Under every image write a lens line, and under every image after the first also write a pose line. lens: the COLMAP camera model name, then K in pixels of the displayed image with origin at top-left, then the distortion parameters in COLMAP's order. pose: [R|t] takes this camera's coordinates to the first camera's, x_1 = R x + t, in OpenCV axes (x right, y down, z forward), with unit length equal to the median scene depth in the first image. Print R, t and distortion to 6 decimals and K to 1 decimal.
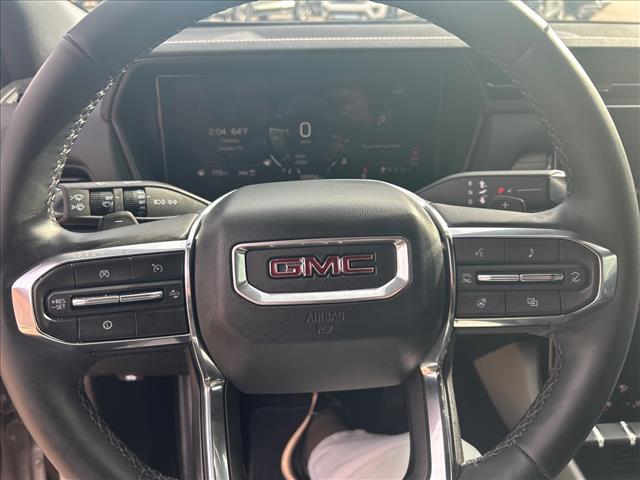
lens RADIAL K [[481.4, 0, 323.1], [0, 481.4, 243.5], [0, 0, 1]] dist [-0.013228, -0.001475]
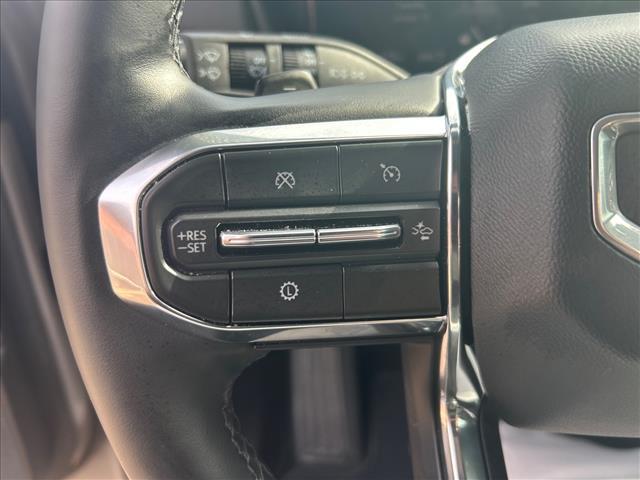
lens RADIAL K [[481.4, 0, 317.8], [0, 481.4, 237.9], [0, 0, 1]] dist [-0.013228, -0.001475]
pose [[0.982989, 0.049758, -0.176794, -0.342133], [-0.032104, 0.994333, 0.101350, 0.070748], [0.180835, -0.093950, 0.979016, 0.555124]]
